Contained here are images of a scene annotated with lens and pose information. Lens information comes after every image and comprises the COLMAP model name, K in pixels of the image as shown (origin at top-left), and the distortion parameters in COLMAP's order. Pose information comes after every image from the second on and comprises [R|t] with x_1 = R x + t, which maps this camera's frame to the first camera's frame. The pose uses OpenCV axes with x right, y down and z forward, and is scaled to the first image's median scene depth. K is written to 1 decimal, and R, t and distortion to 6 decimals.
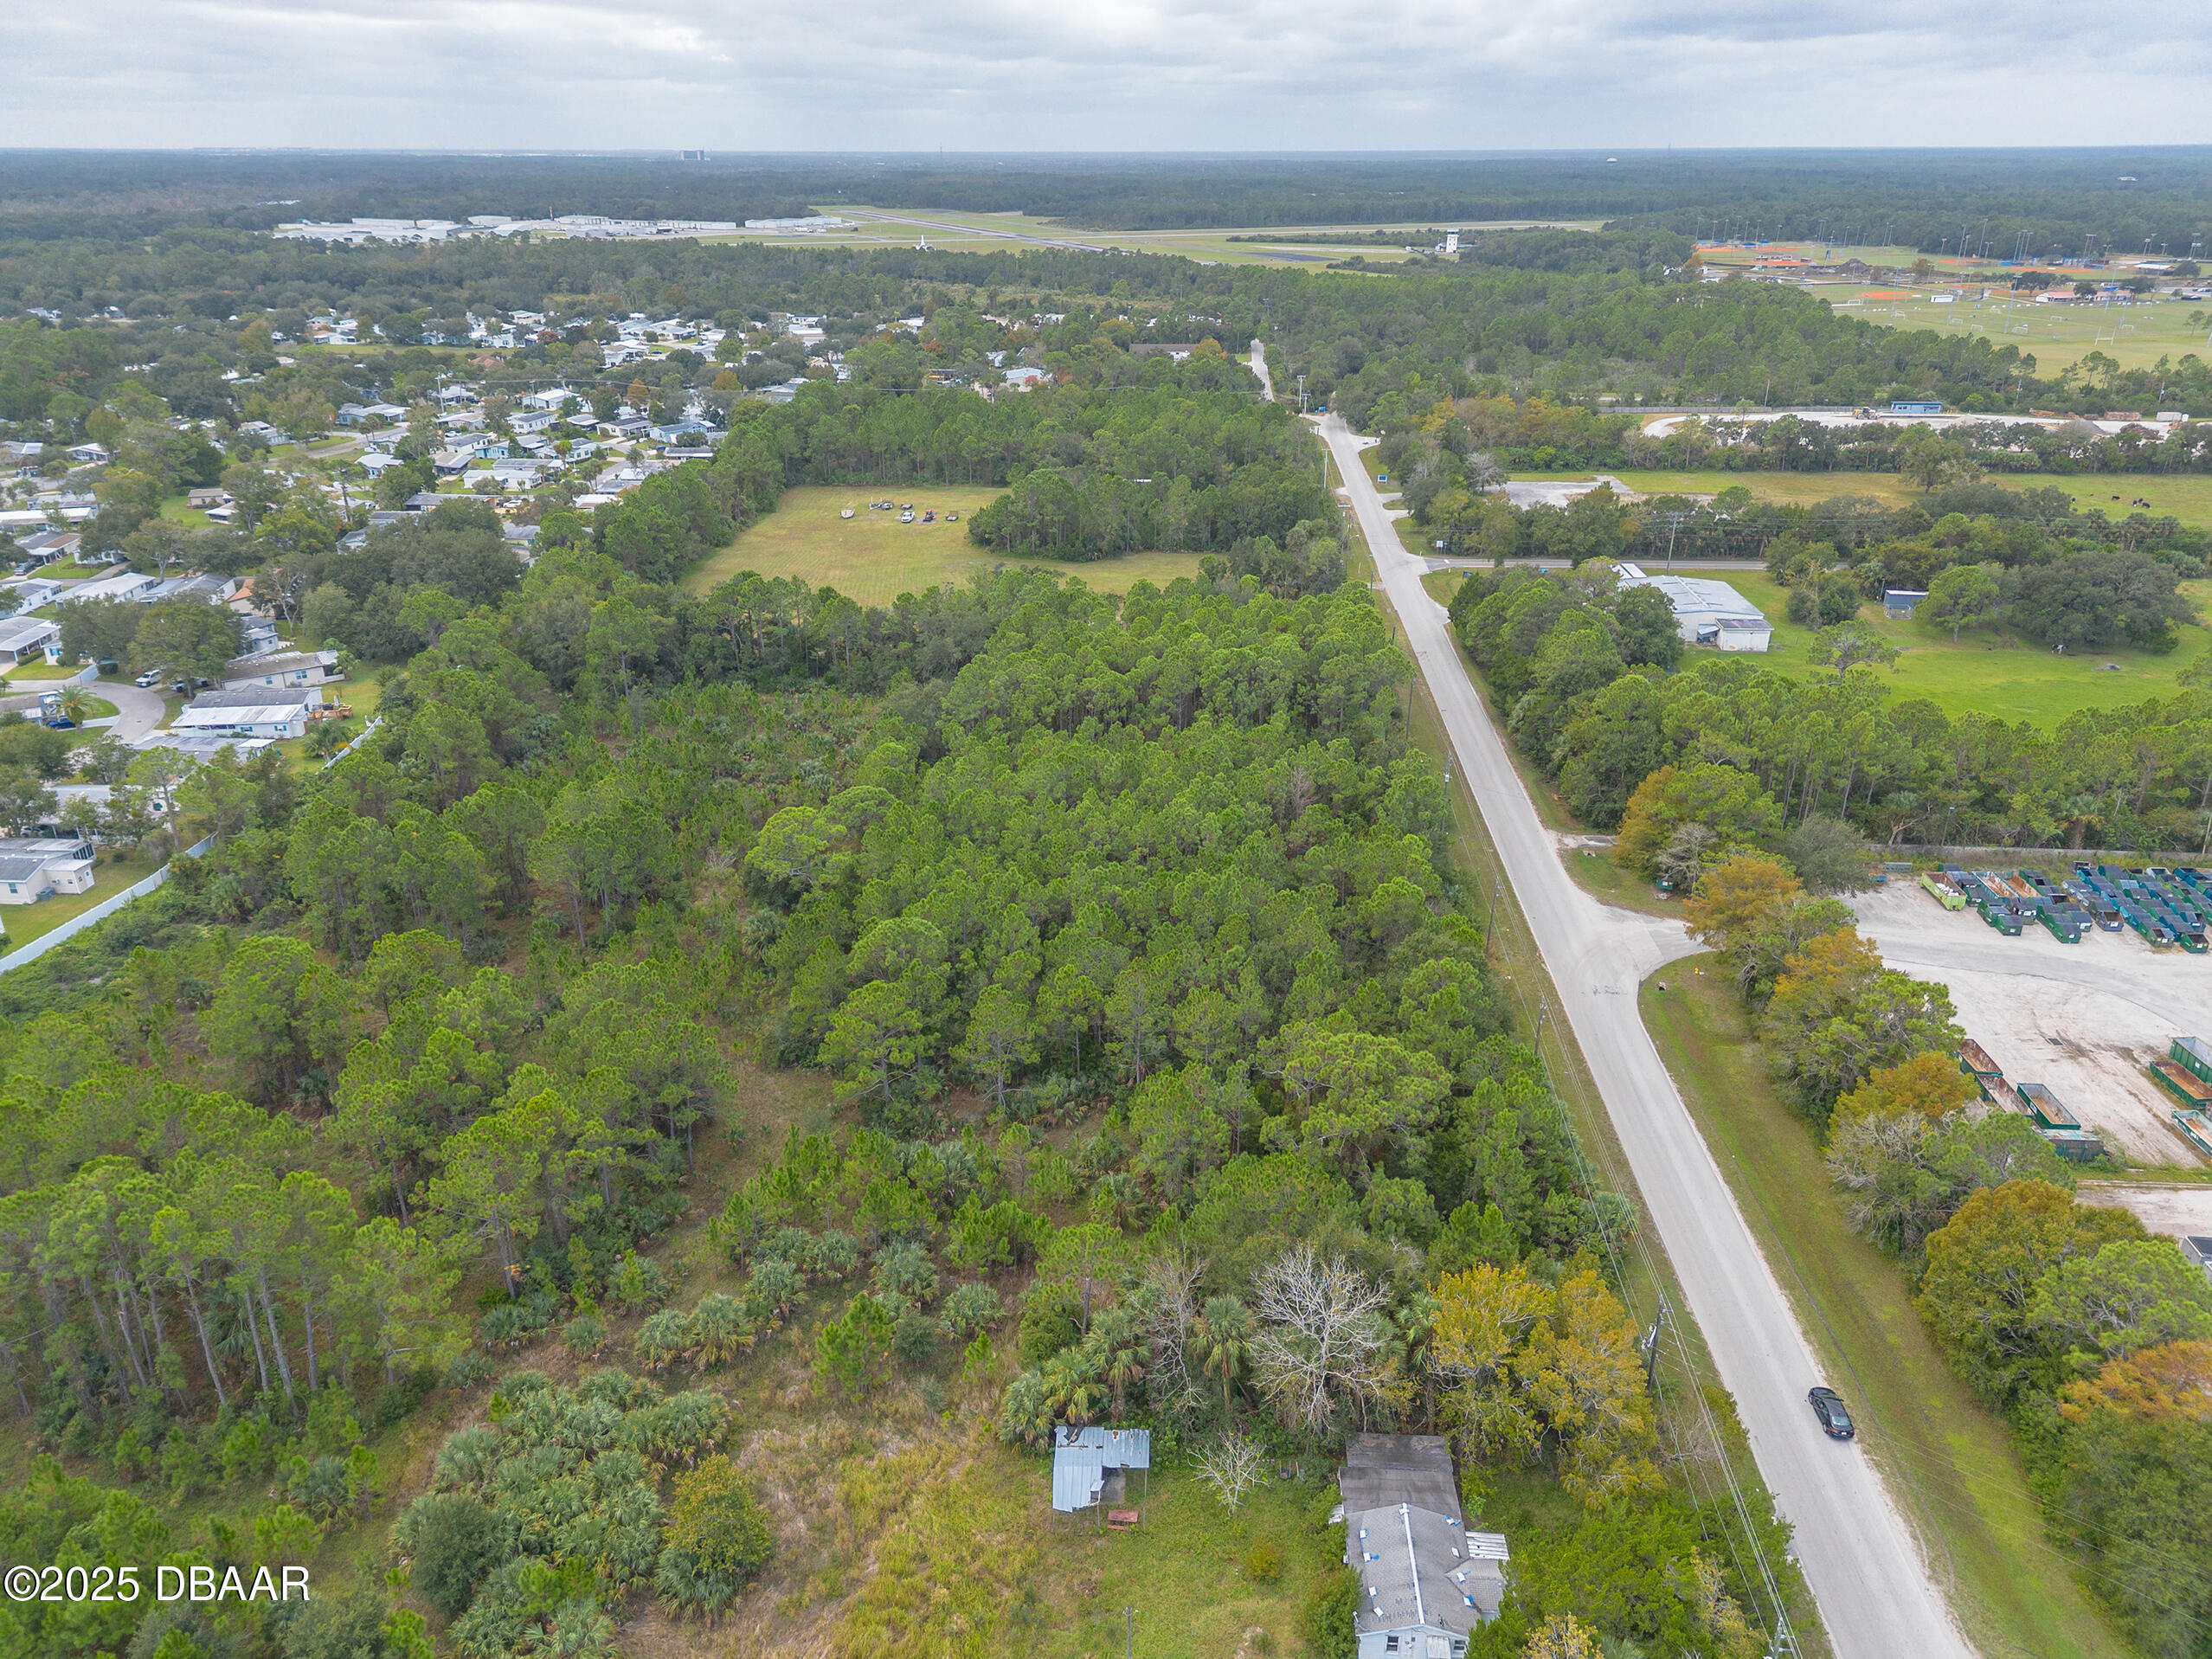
lens RADIAL K [[1537.4, 0, 1106.0], [0, 1537.4, 829.5], [0, 0, 1]] dist [0.032472, -0.049293]
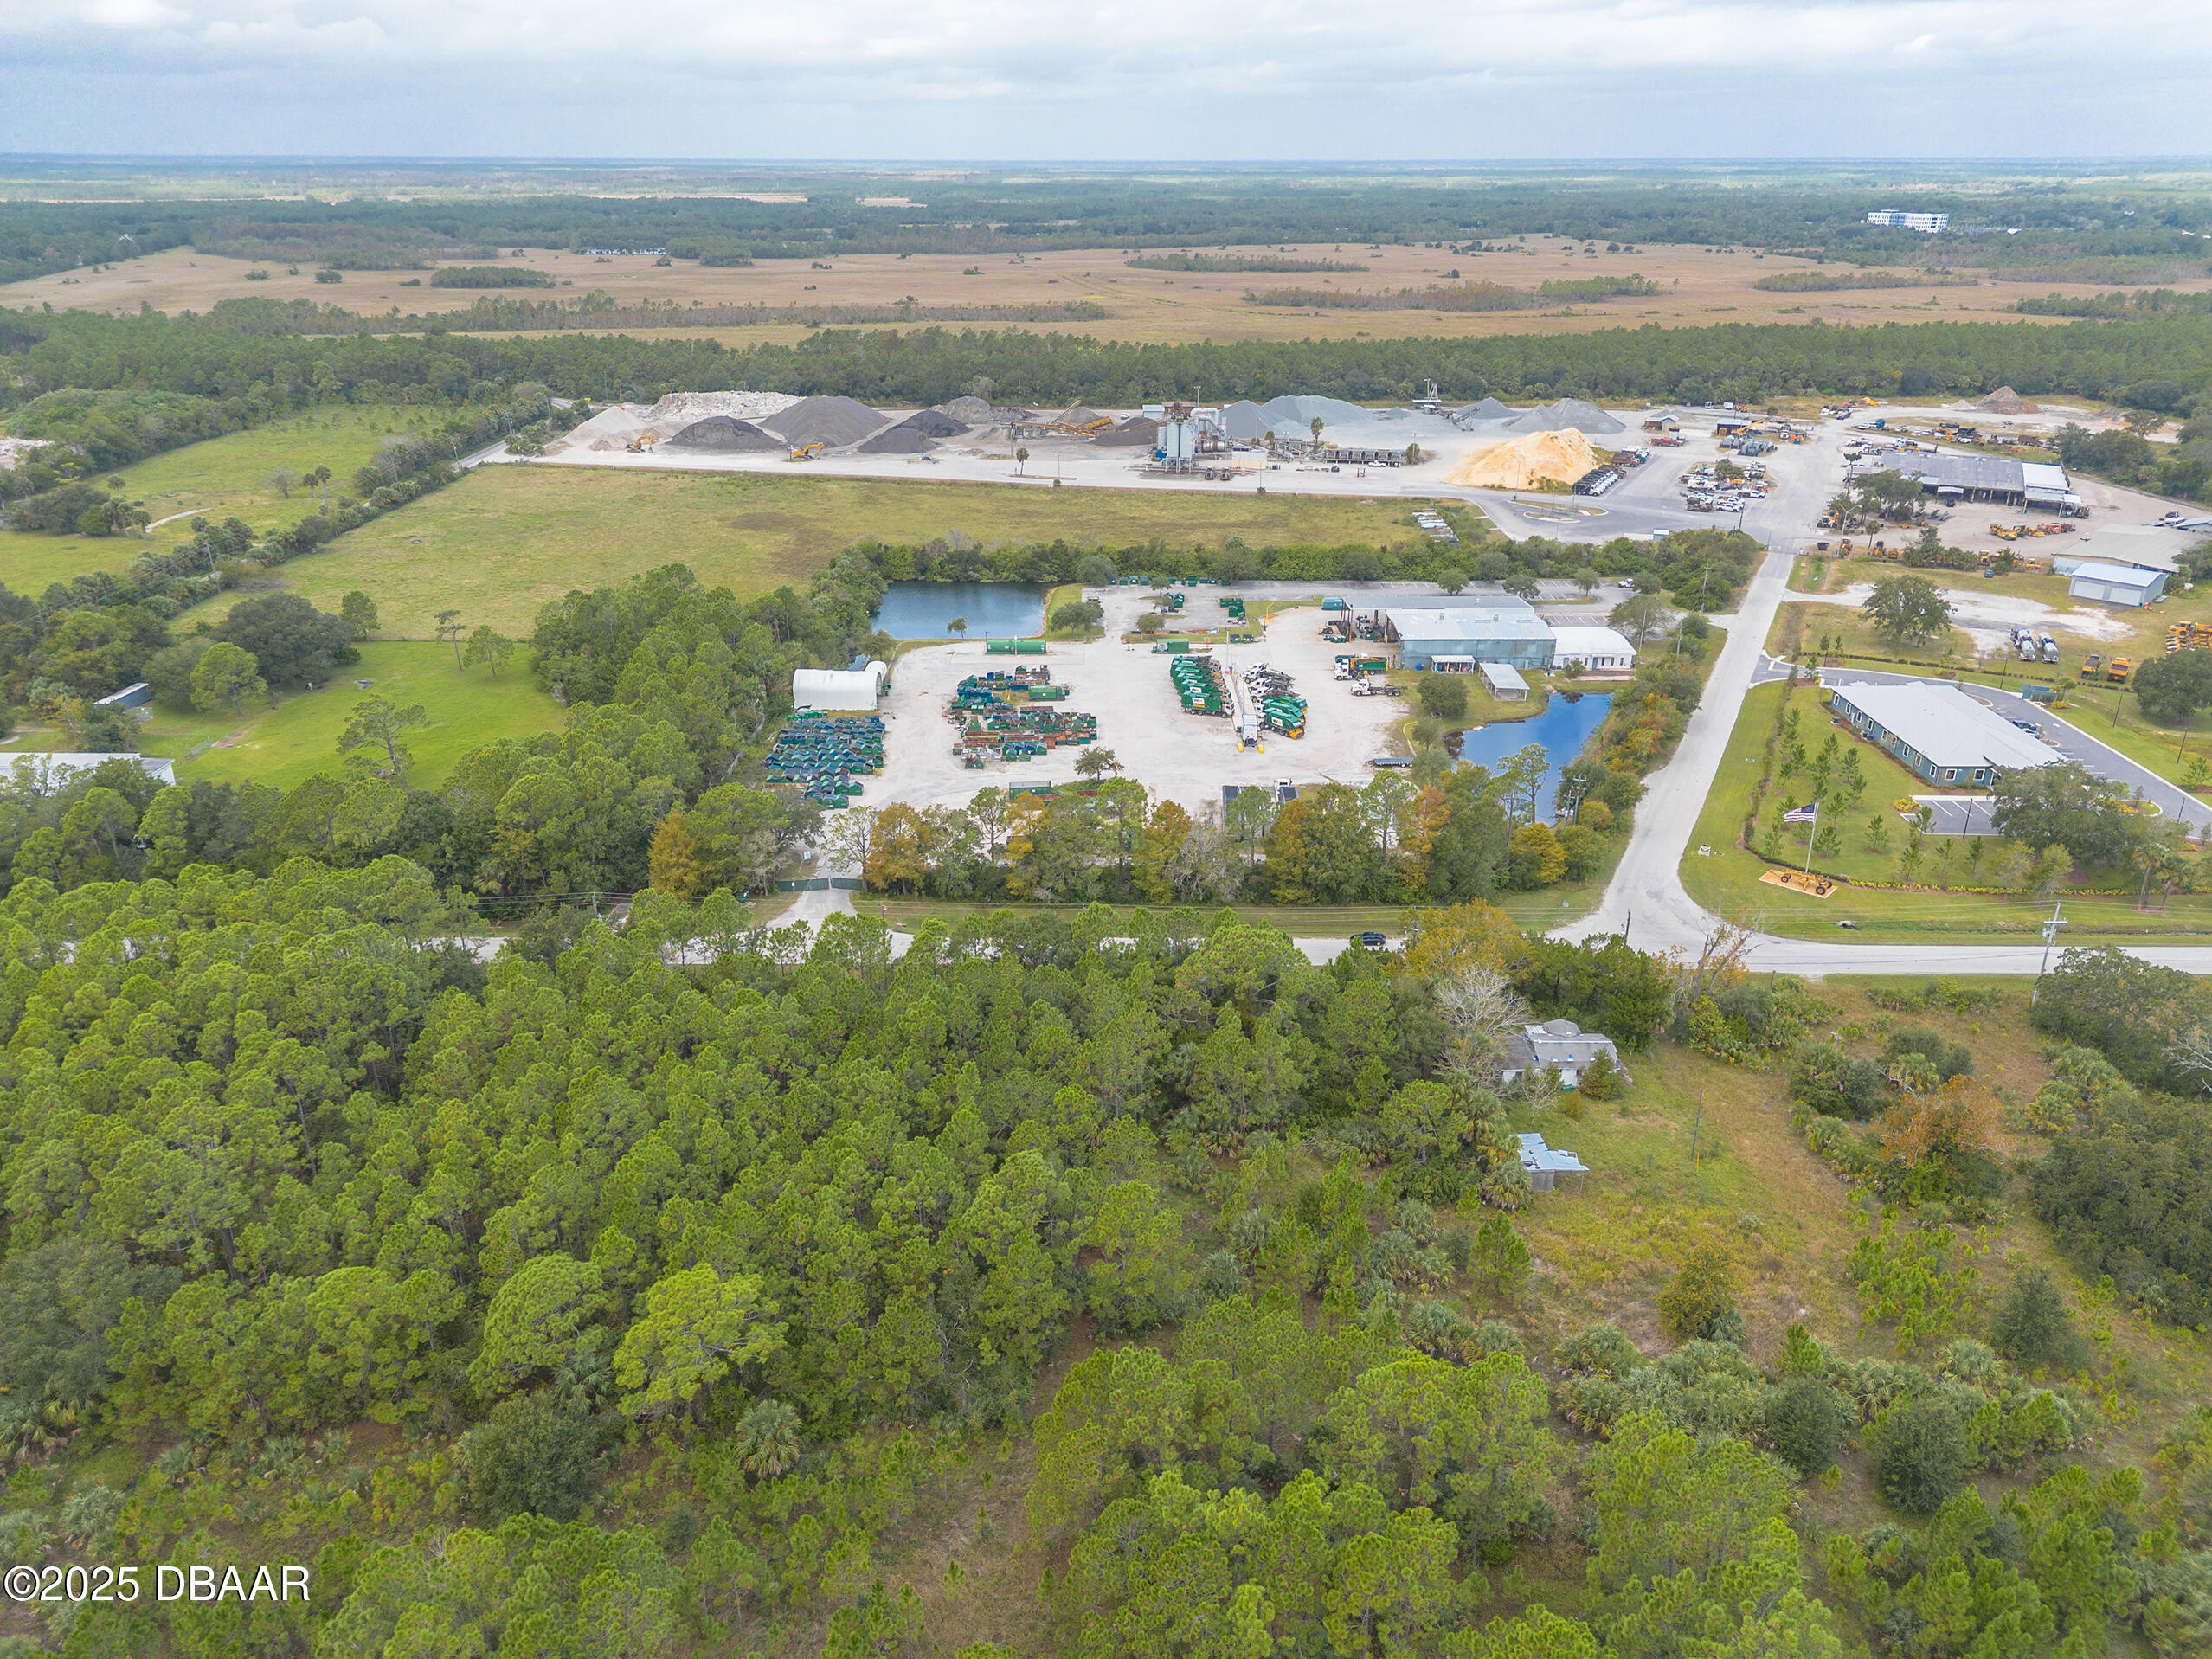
lens RADIAL K [[1537.4, 0, 1106.0], [0, 1537.4, 829.5], [0, 0, 1]] dist [0.032472, -0.049293]
pose [[-0.064732, -0.382389, 0.921731, -0.247194], [0.387712, 0.841465, 0.376318, -0.118160], [-0.919505, 0.381726, 0.093787, 0.220325]]
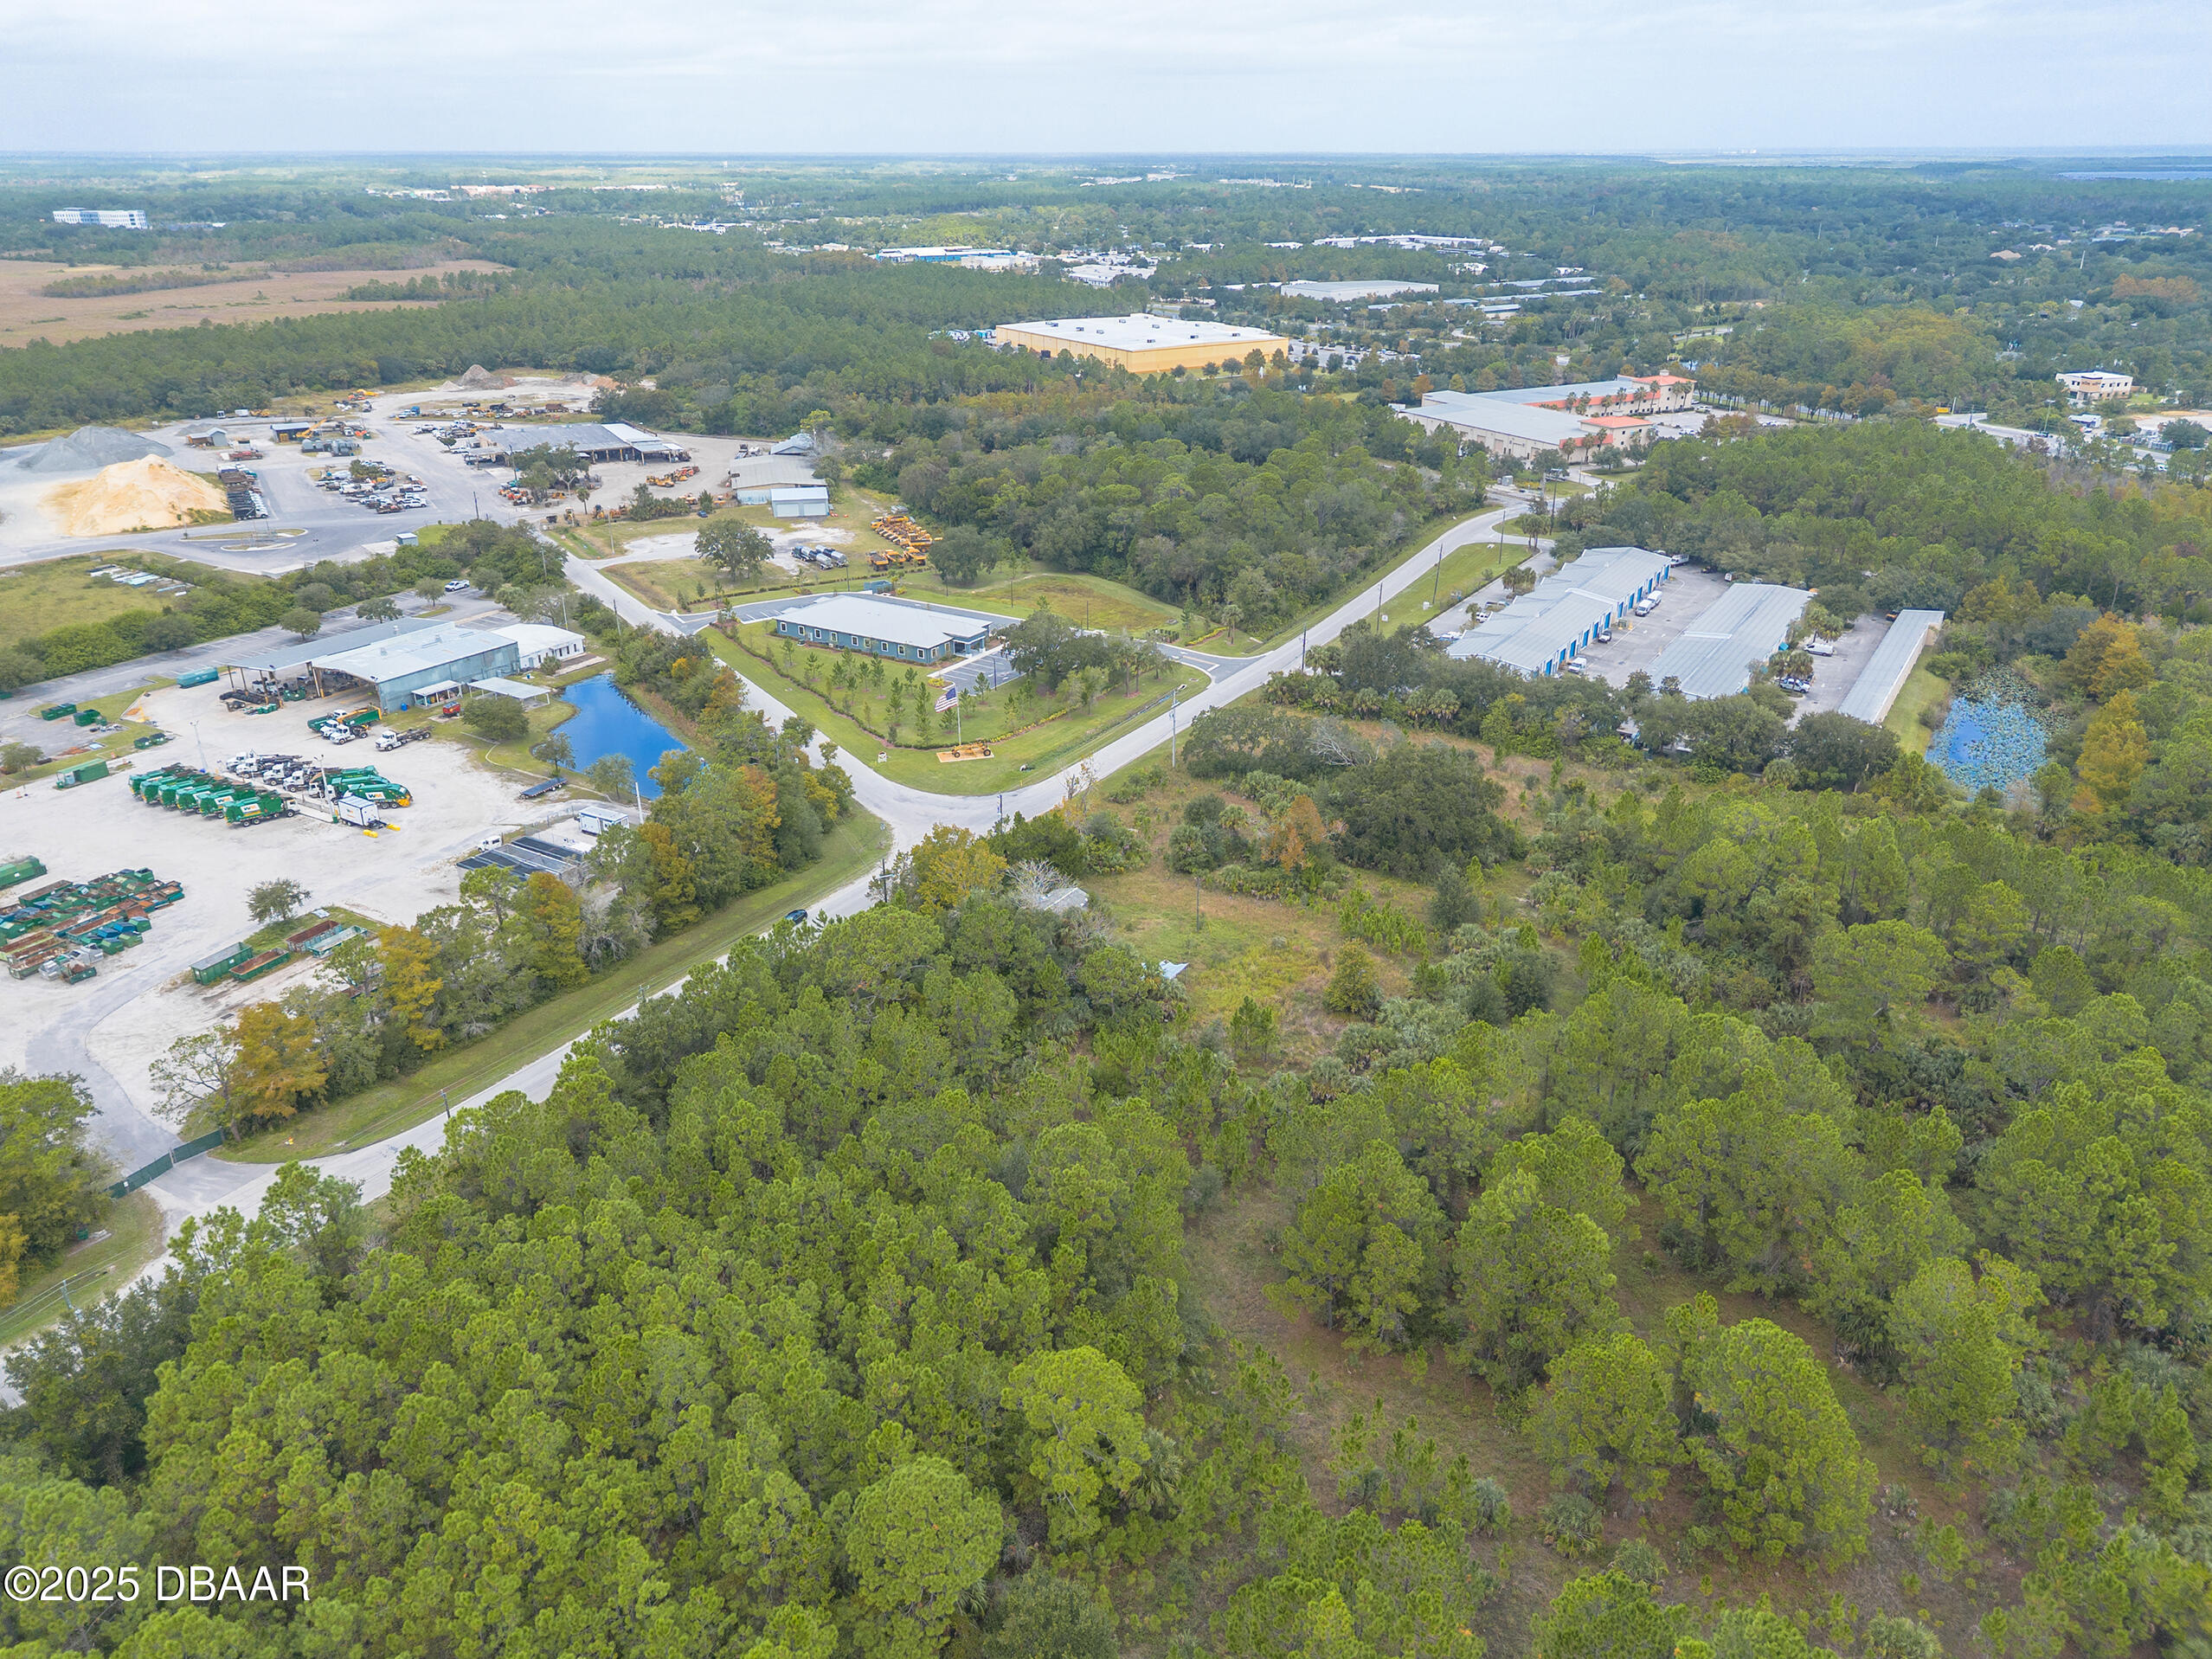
lens RADIAL K [[1537.4, 0, 1106.0], [0, 1537.4, 829.5], [0, 0, 1]] dist [0.032472, -0.049293]
pose [[-0.889390, -0.173409, 0.422983, -0.138874], [0.182410, 0.713798, 0.676180, -0.193266], [-0.419180, 0.678544, -0.603213, 0.397171]]
